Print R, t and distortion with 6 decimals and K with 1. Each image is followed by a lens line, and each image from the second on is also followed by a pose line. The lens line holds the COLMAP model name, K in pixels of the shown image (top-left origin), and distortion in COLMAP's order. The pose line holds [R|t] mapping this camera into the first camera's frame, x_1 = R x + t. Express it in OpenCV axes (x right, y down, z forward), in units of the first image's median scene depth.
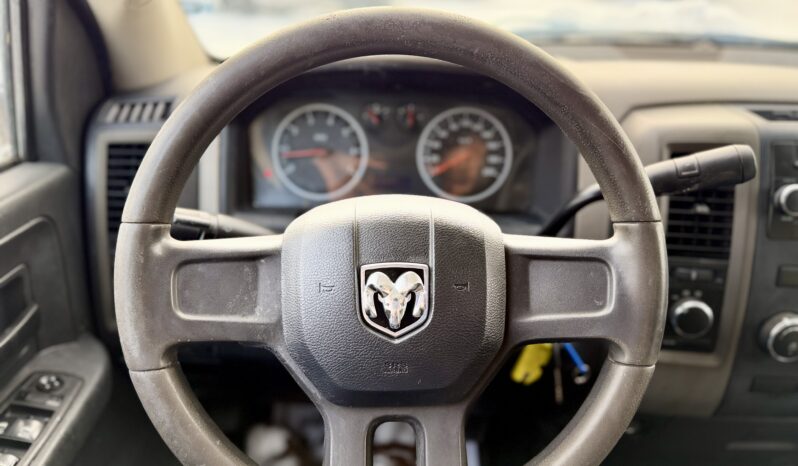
lens RADIAL K [[580.8, 0, 397.1], [0, 580.8, 233.3], [0, 0, 1]] dist [0.011780, -0.013239]
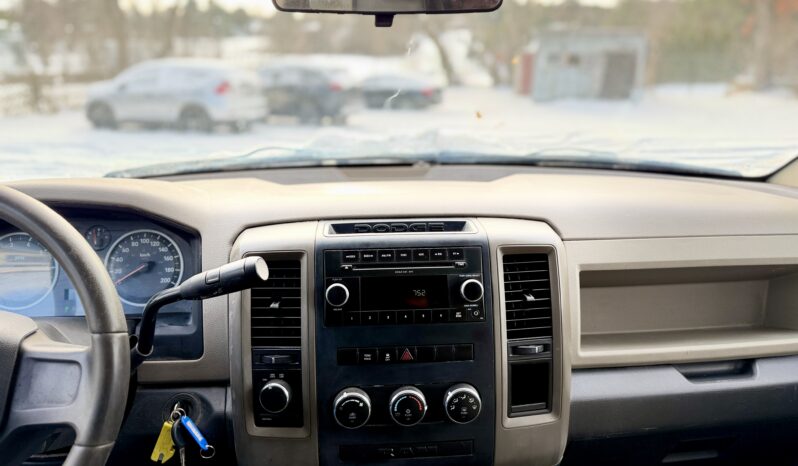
lens RADIAL K [[580.8, 0, 400.9], [0, 580.8, 234.7], [0, 0, 1]] dist [0.011780, -0.013239]
pose [[0.997233, -0.039556, 0.062948, 0.700186], [0.049478, 0.985084, -0.164809, 0.027177], [-0.055490, 0.167468, 0.984315, -0.263722]]
